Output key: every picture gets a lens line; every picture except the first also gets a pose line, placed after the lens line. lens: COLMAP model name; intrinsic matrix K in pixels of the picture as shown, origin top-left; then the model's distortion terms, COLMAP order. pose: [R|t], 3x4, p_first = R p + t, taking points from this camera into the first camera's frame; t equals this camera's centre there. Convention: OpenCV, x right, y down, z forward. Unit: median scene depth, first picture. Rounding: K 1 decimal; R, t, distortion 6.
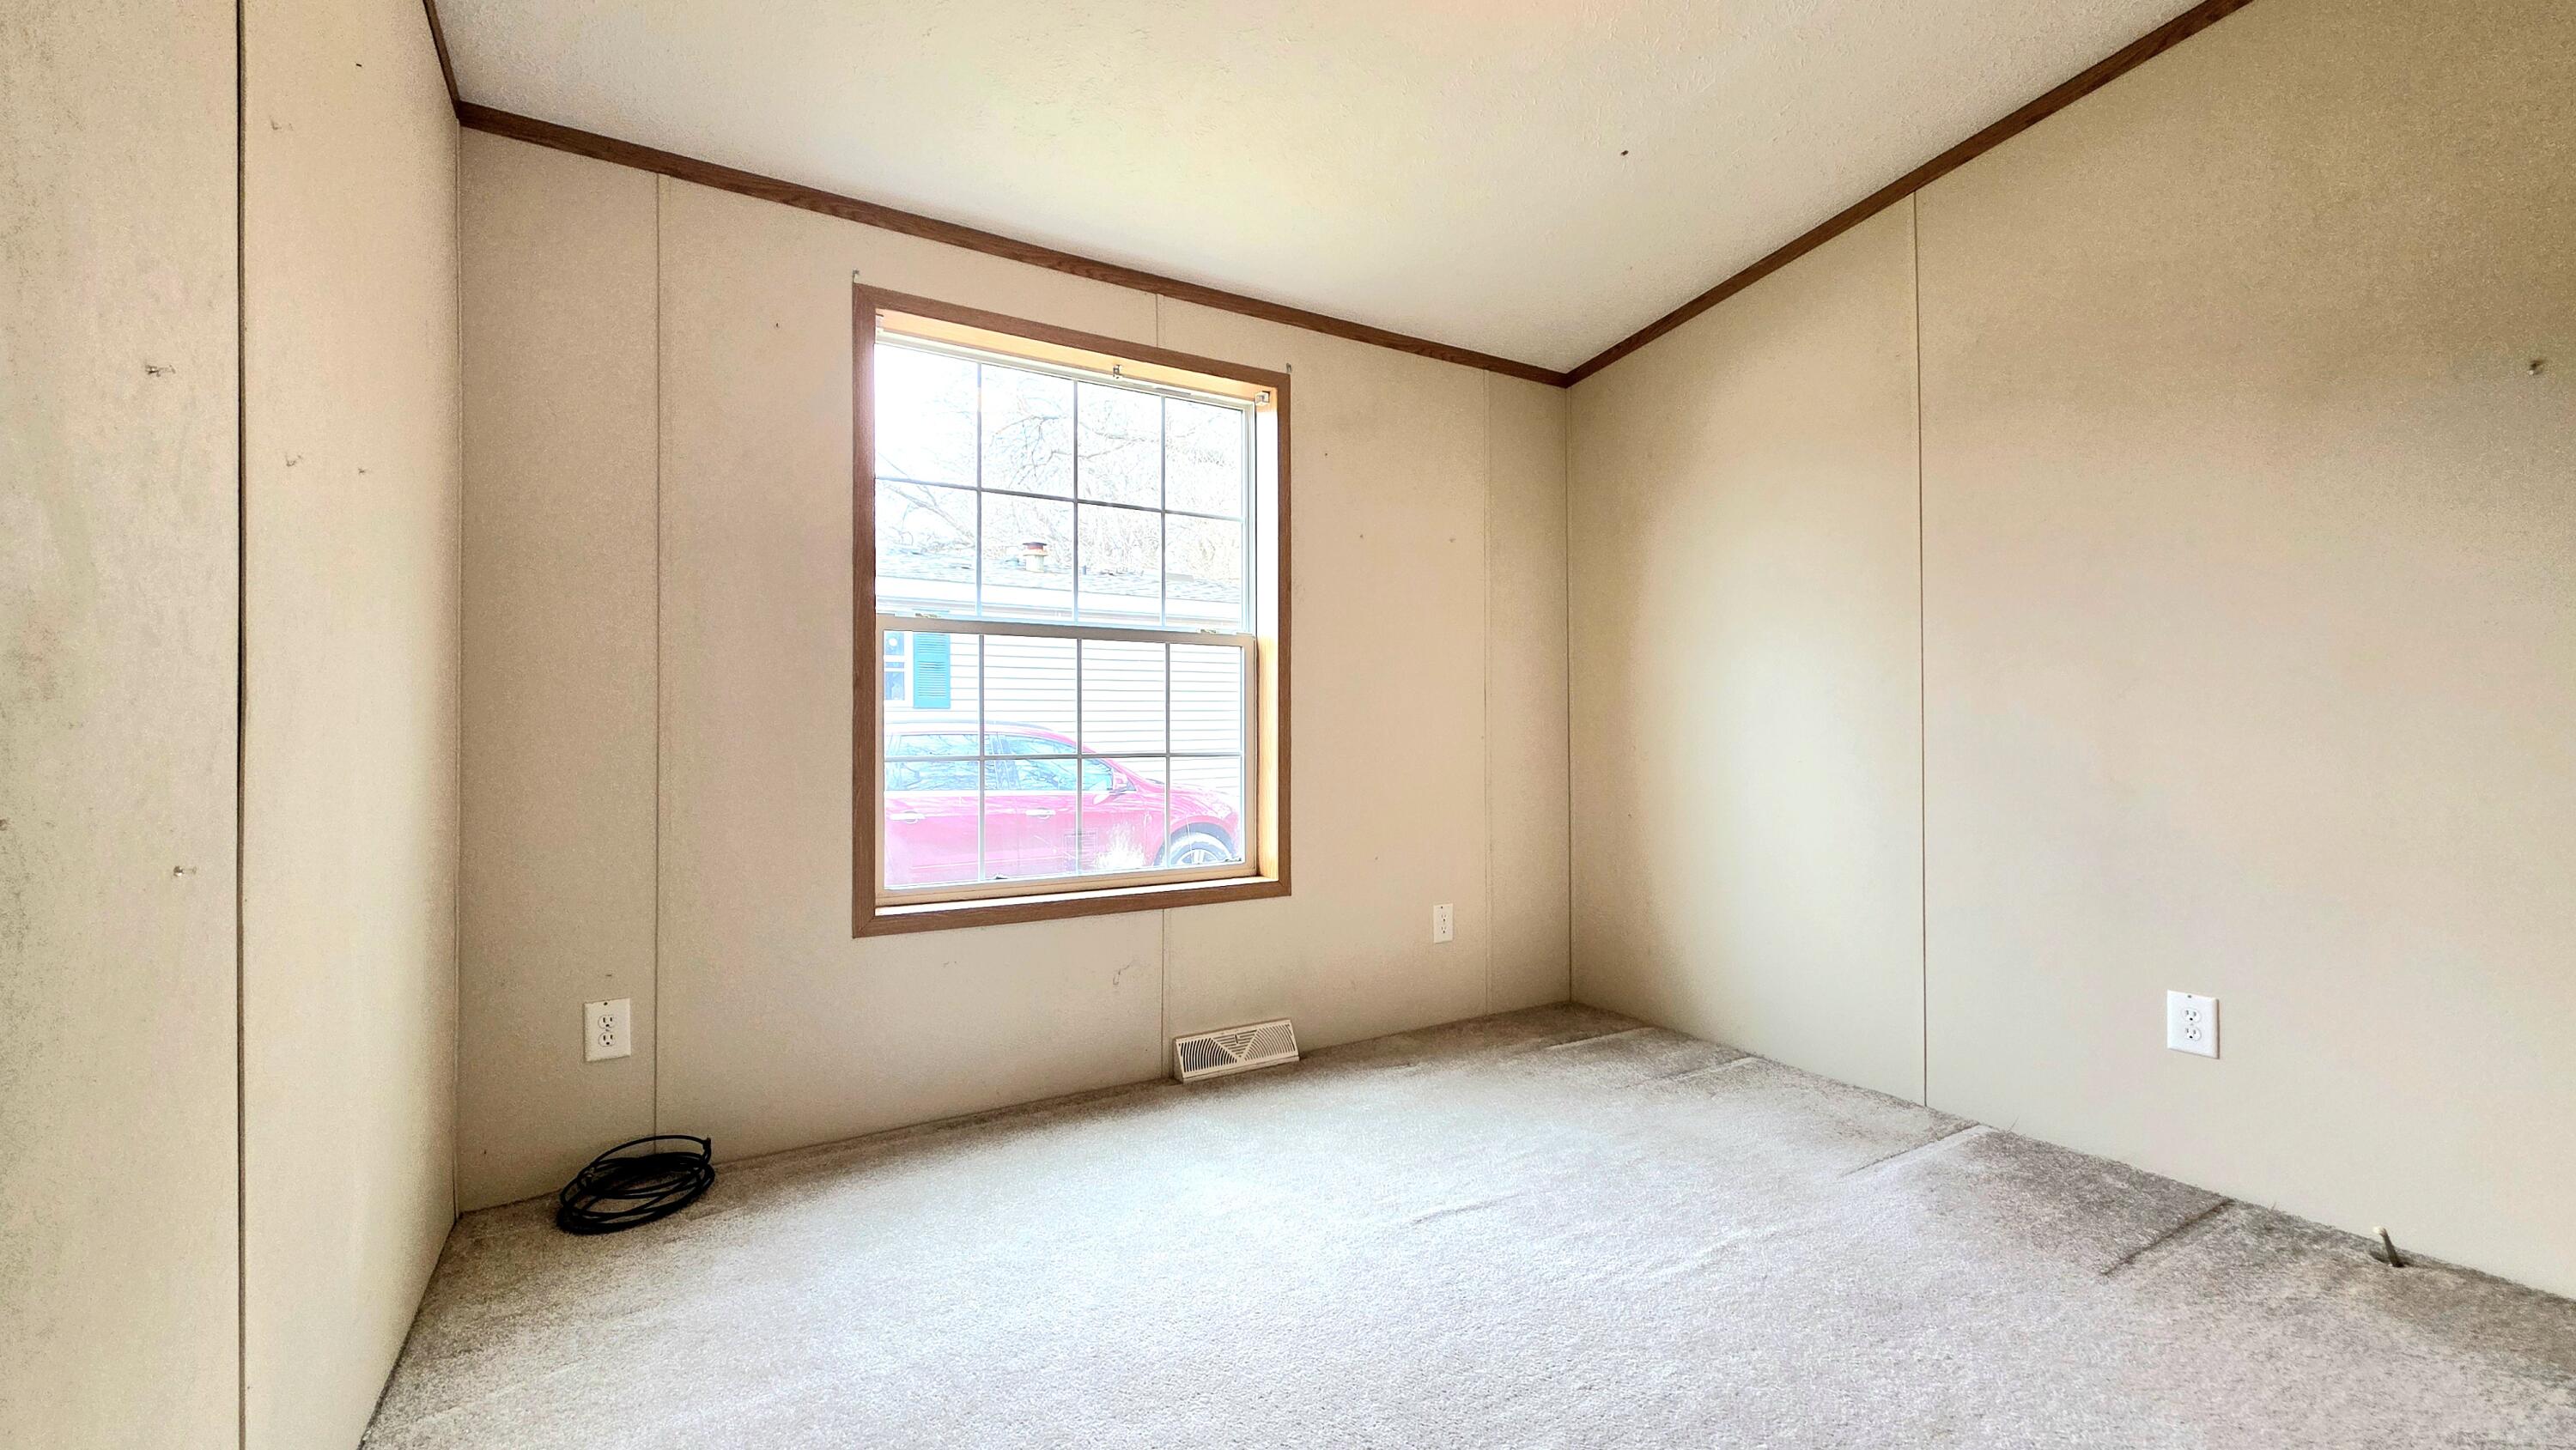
lens RADIAL K [[1030.2, 0, 1285.4], [0, 1030.2, 724.0], [0, 0, 1]] dist [0.000672, -0.000034]
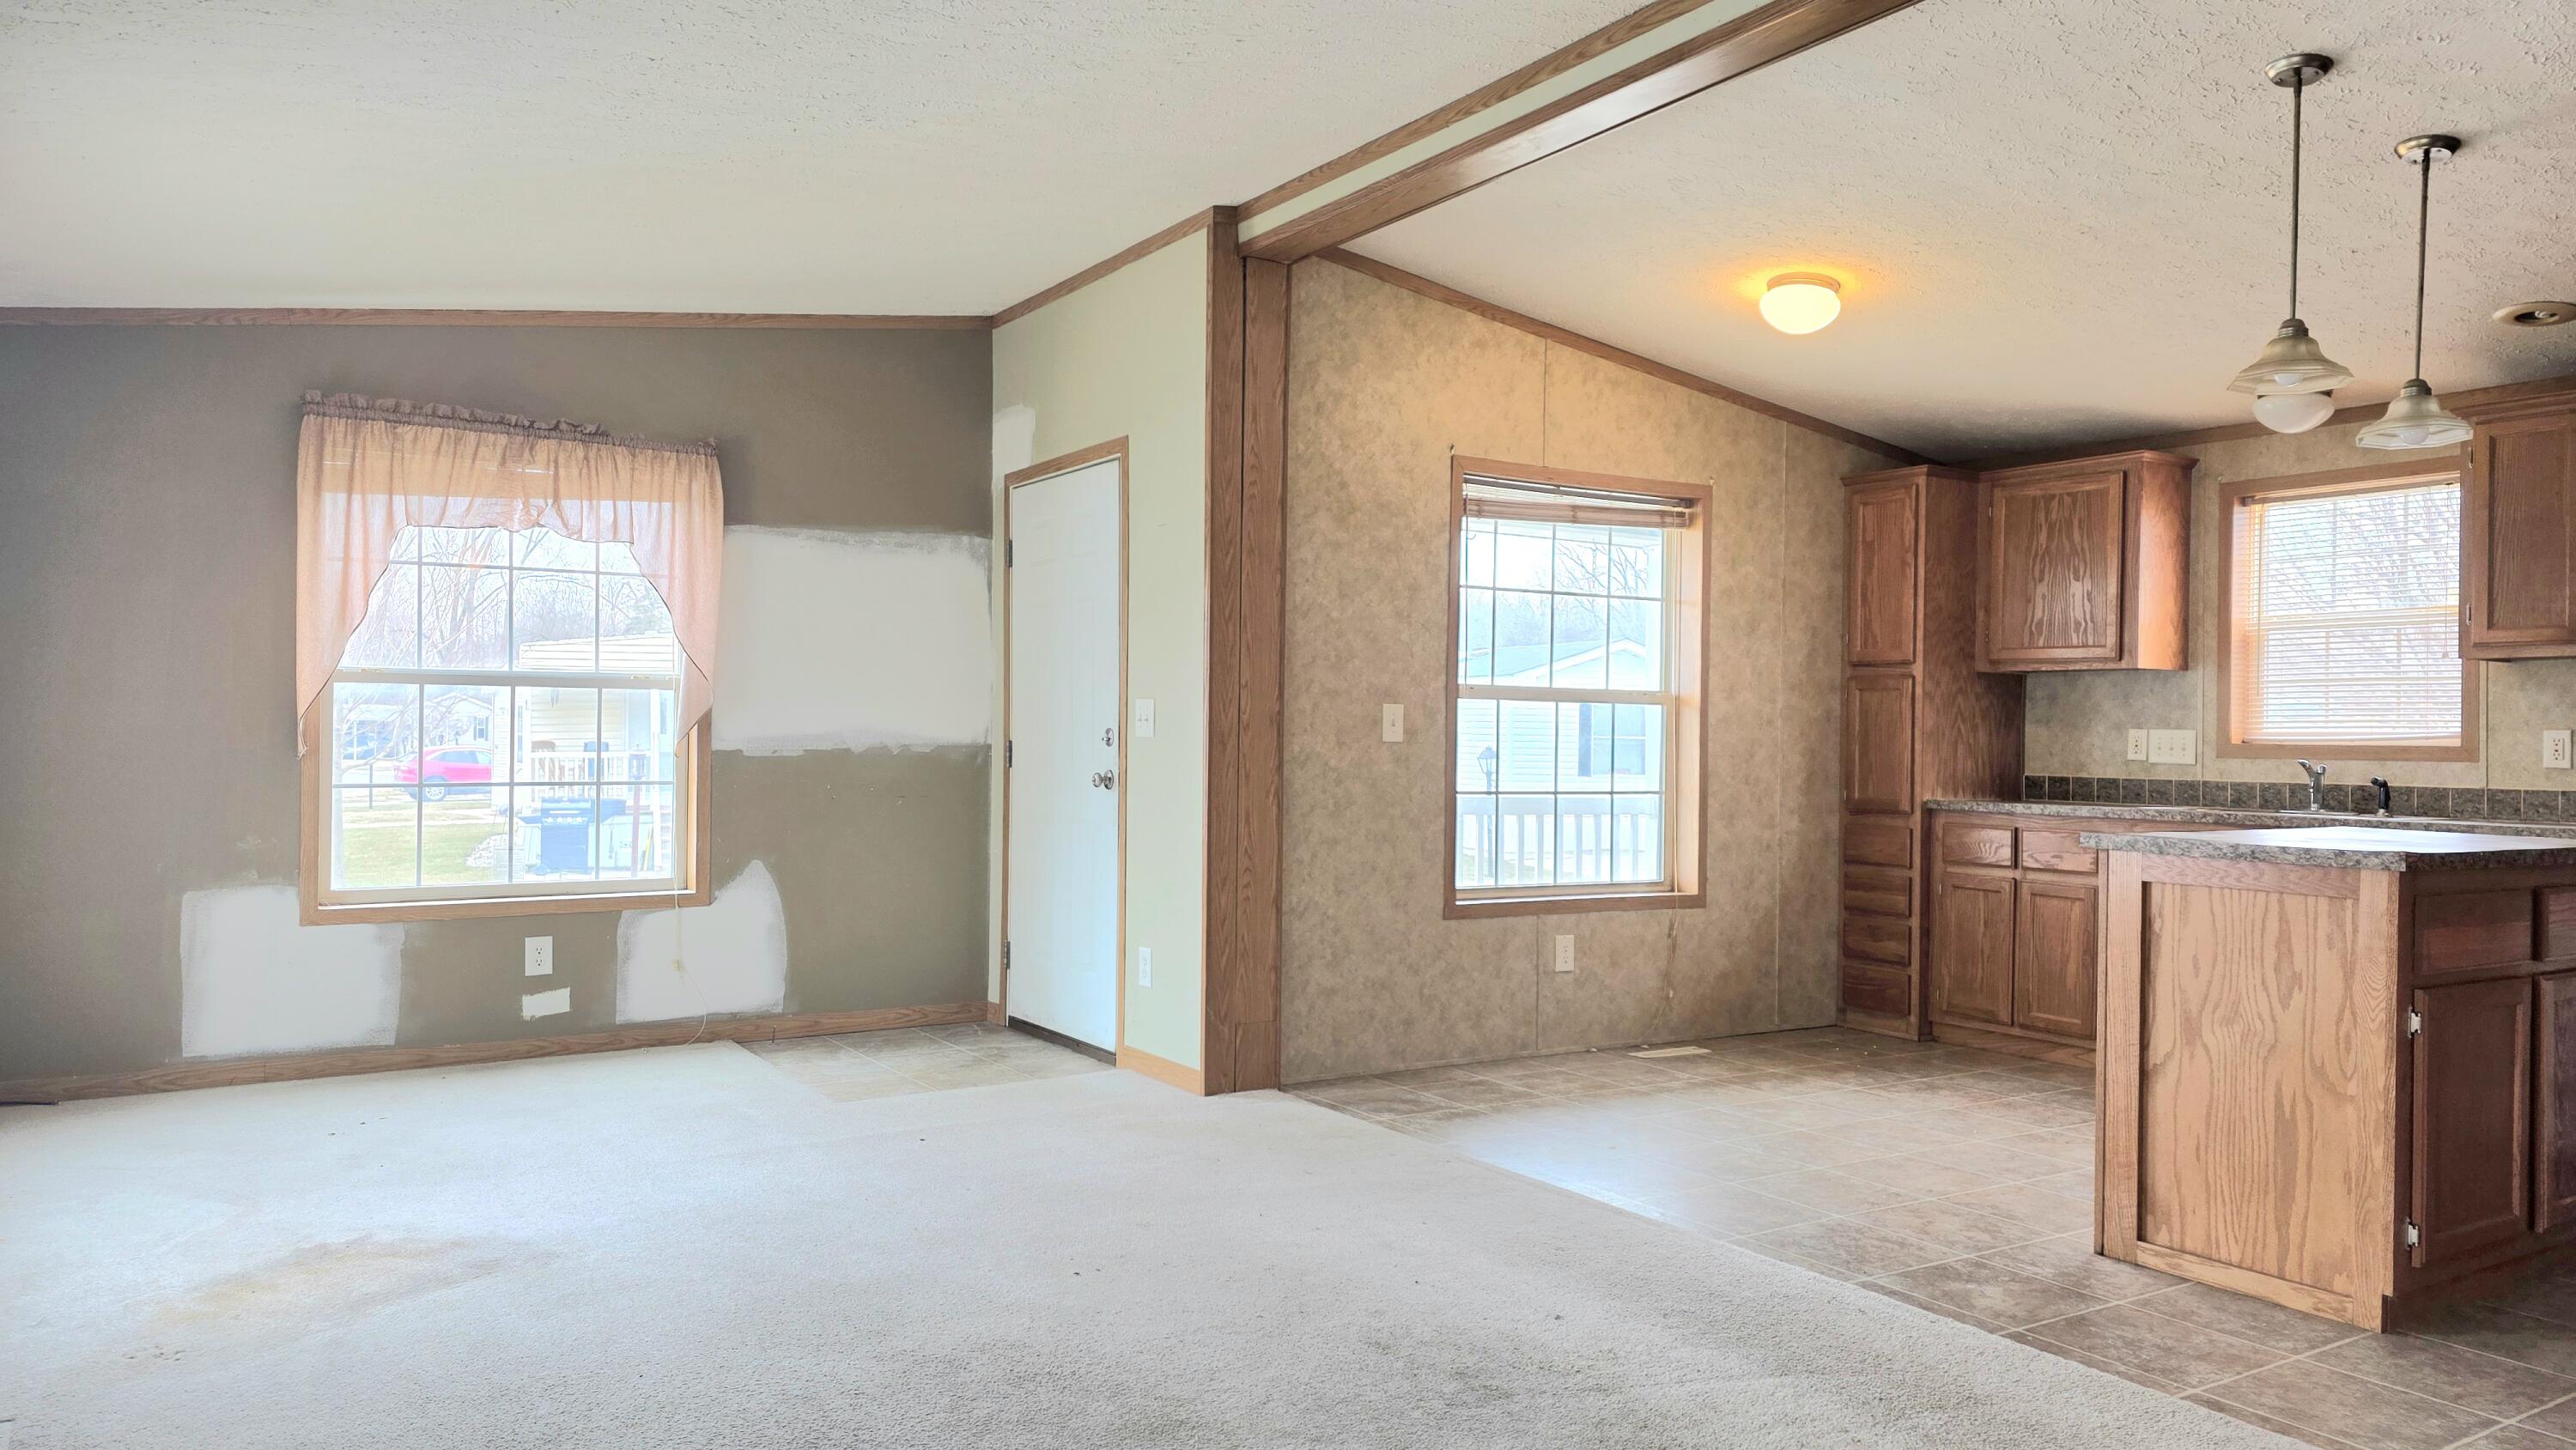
lens RADIAL K [[1697.3, 0, 1288.0], [0, 1697.3, 725.0], [0, 0, 1]] dist [0.060850, -0.056480]
pose [[0.999756, 0.015713, 0.015546, -0.576922], [-0.015675, 0.999874, -0.002548, -0.042997], [-0.015584, 0.002304, 0.999876, -1.130284]]
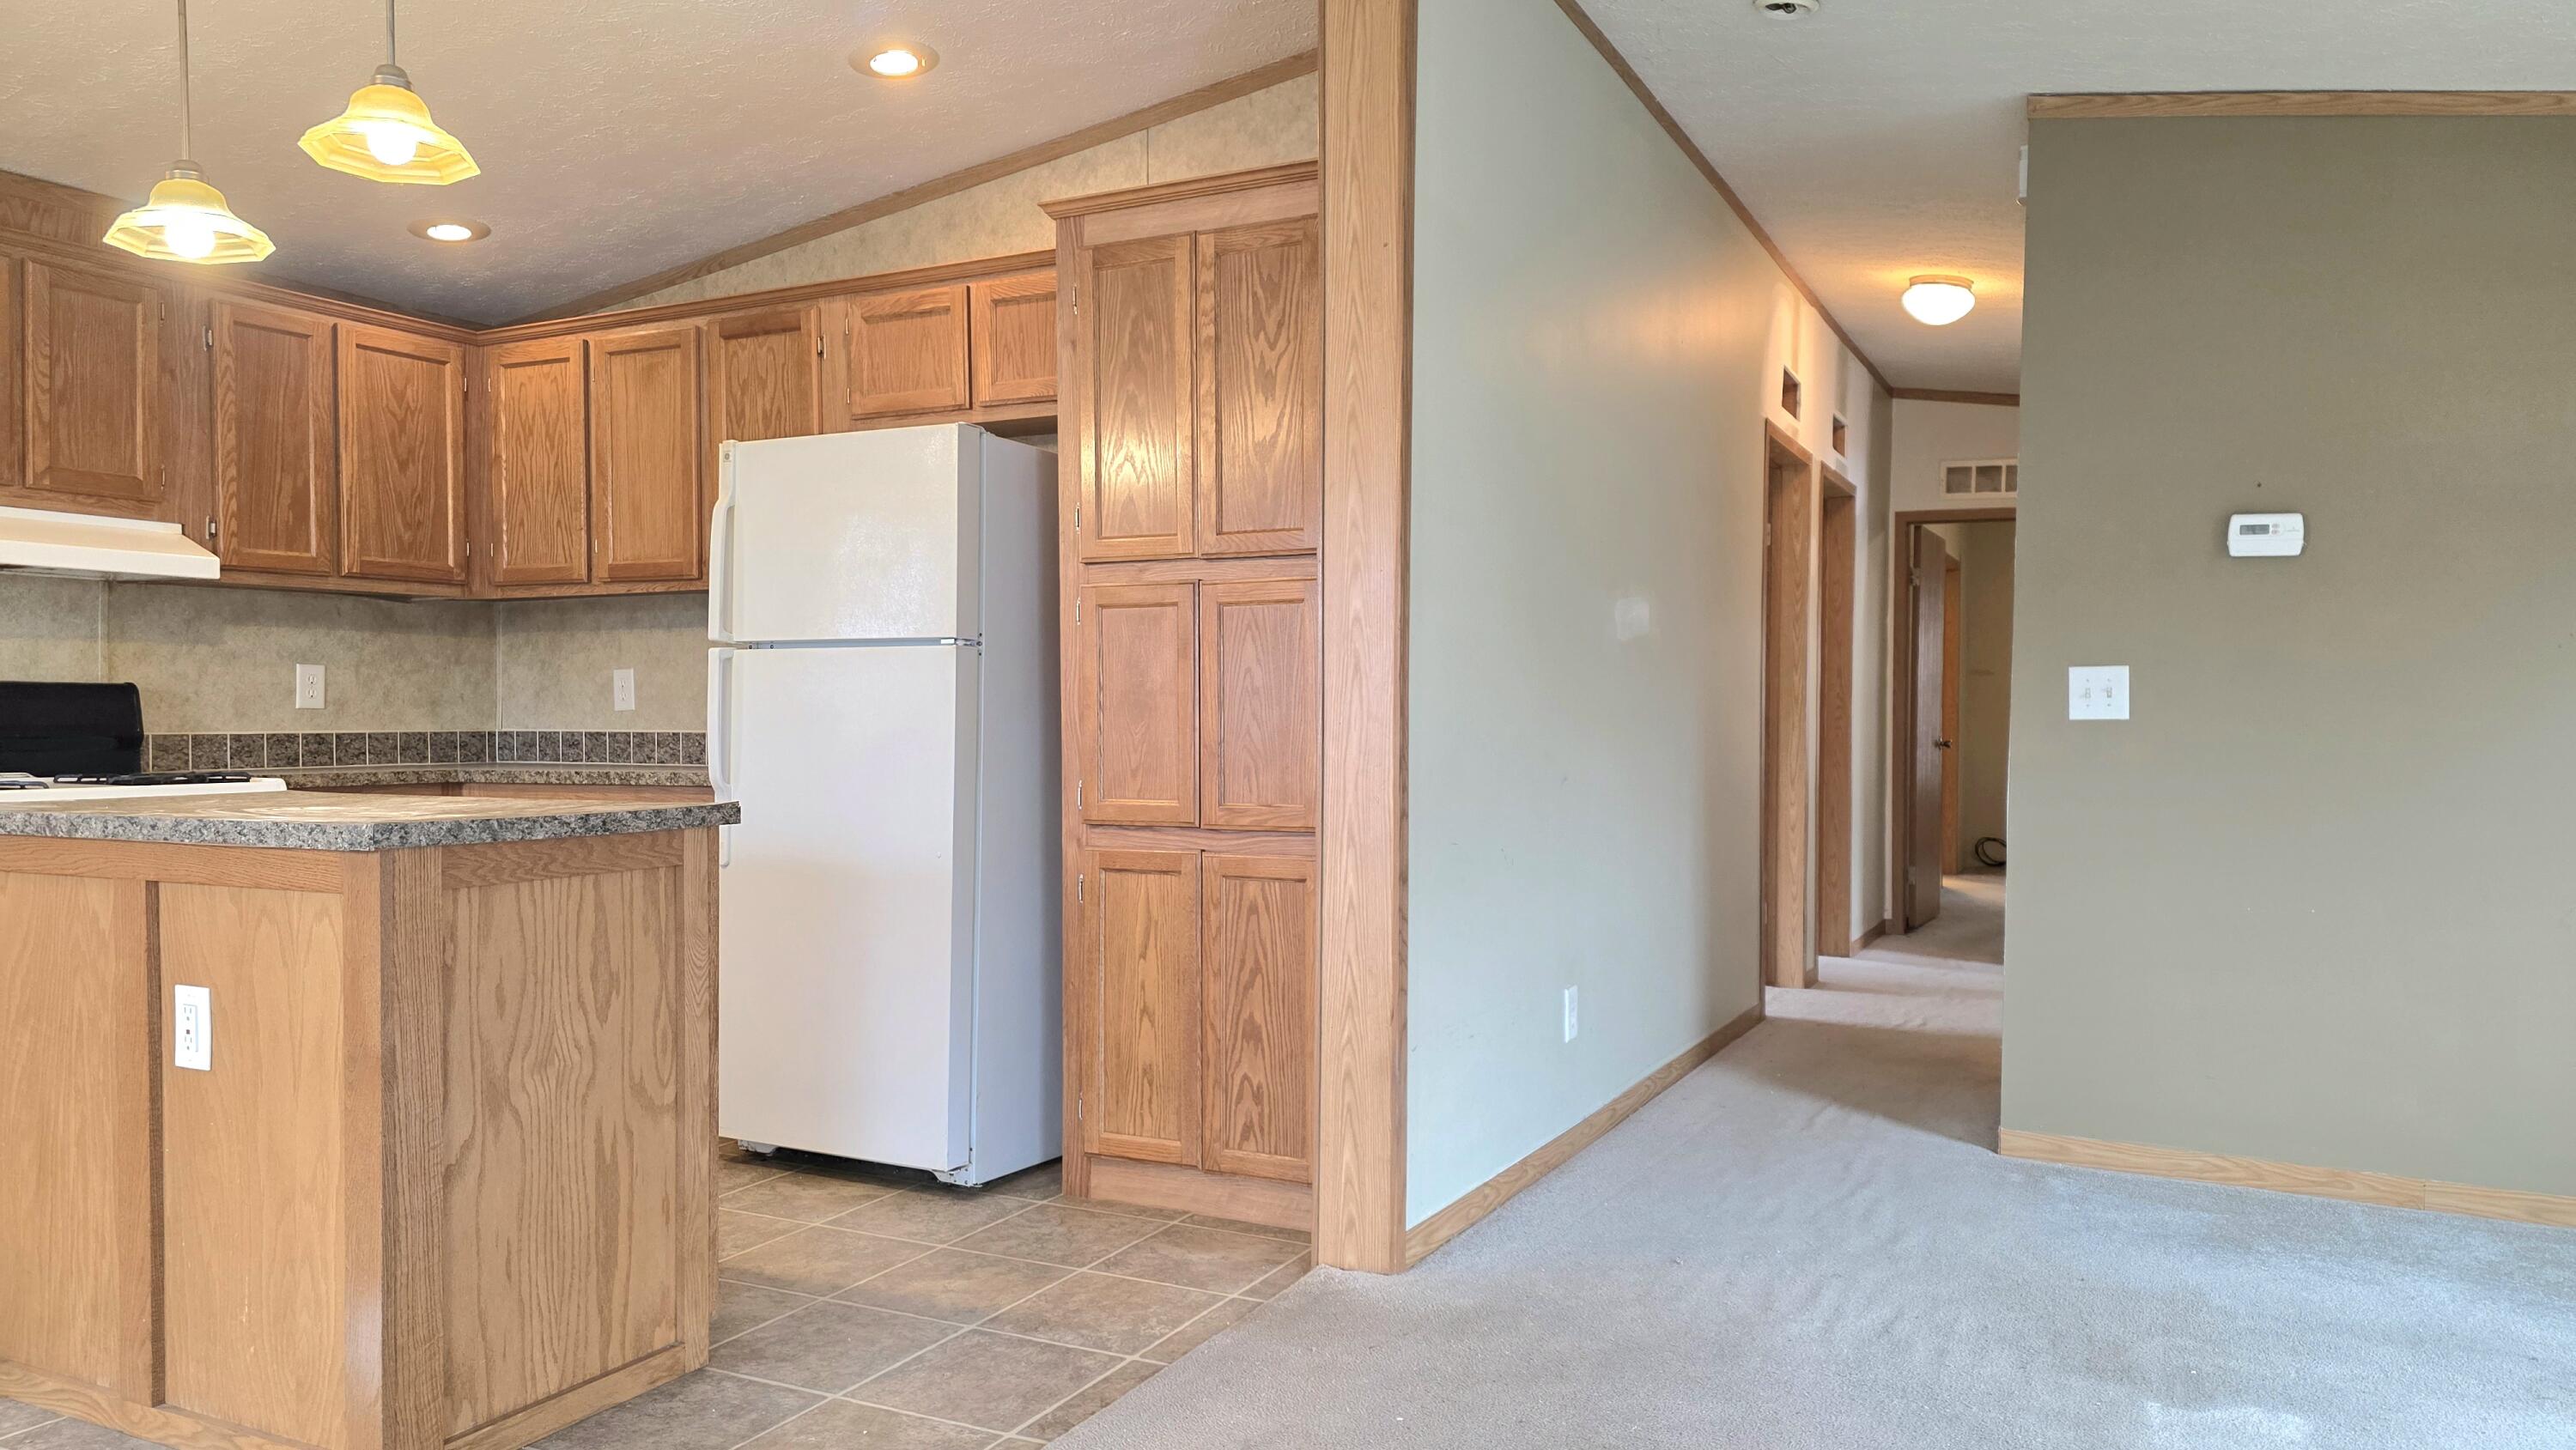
lens RADIAL K [[1729.3, 0, 1297.7], [0, 1729.3, 751.5], [0, 0, 1]] dist [0.054534, -0.049602]
pose [[-0.523839, -0.019628, 0.851591, -0.841848], [-0.006660, 0.999798, 0.018947, -0.024856], [-0.851791, 0.004254, -0.523864, 0.213853]]
